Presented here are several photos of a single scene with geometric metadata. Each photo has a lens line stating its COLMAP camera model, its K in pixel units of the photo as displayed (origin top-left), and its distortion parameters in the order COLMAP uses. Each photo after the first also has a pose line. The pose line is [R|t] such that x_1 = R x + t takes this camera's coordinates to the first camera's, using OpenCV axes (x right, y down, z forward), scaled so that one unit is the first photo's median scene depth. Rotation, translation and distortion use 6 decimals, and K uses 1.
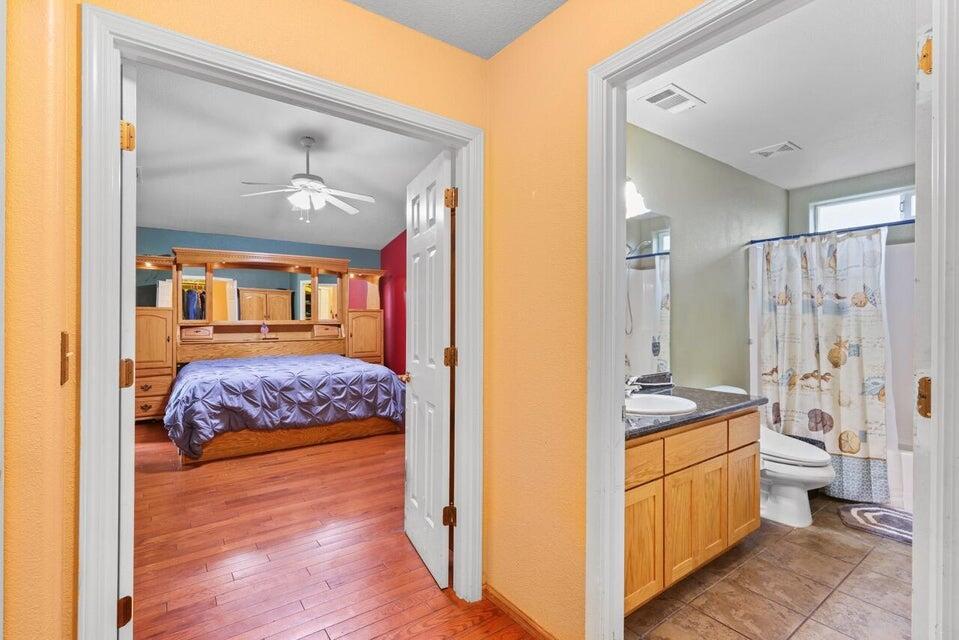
lens RADIAL K [[436.0, 0, 475.7], [0, 436.0, 319.3], [0, 0, 1]] dist [0.001340, 0.001220]
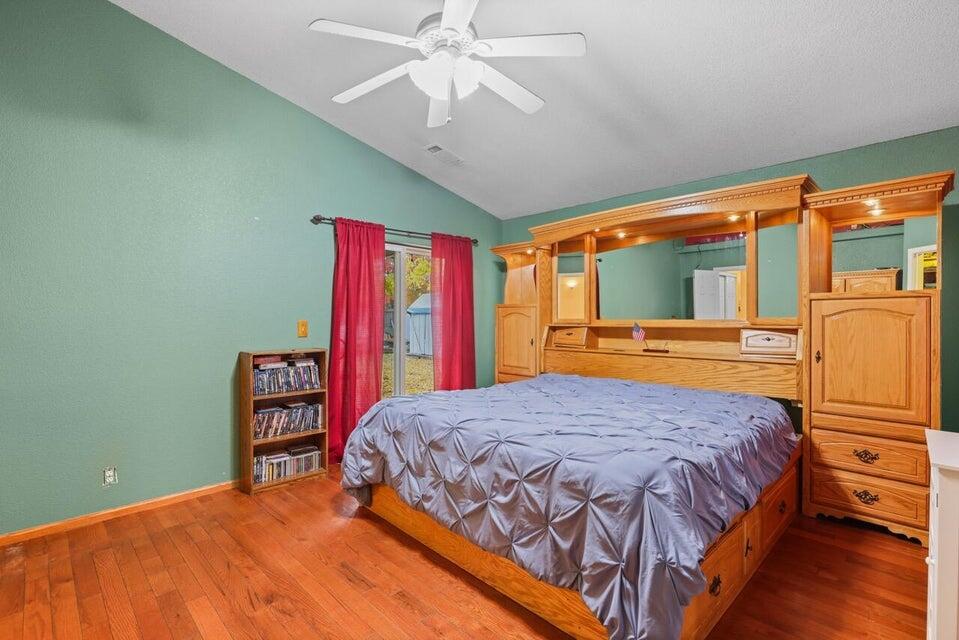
lens RADIAL K [[436.0, 0, 478.5], [0, 436.0, 323.4], [0, 0, 1]] dist [0.001340, 0.001220]
pose [[0.170597, 0.011449, -0.985274, 0.095301], [-0.003580, 0.999933, 0.011000, 0.002325], [0.985334, 0.001650, 0.170627, 0.863814]]
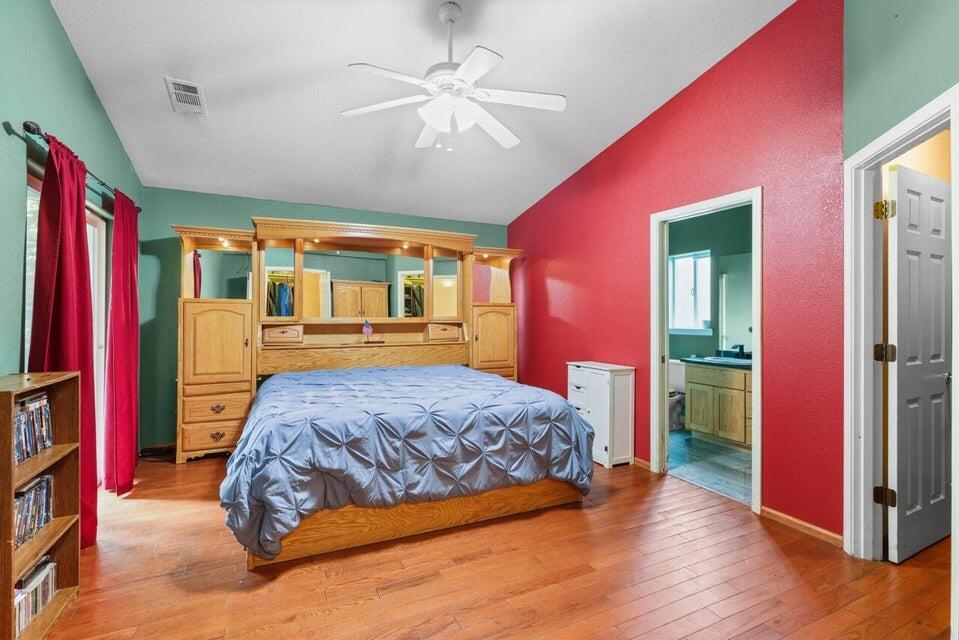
lens RADIAL K [[436.0, 0, 475.3], [0, 436.0, 314.9], [0, 0, 1]] dist [0.001340, 0.001220]
pose [[0.985068, 0.003403, -0.172133, -0.227090], [-0.004149, 0.999984, -0.003971, 0.000325], [0.172117, 0.004626, 0.985066, 0.391153]]
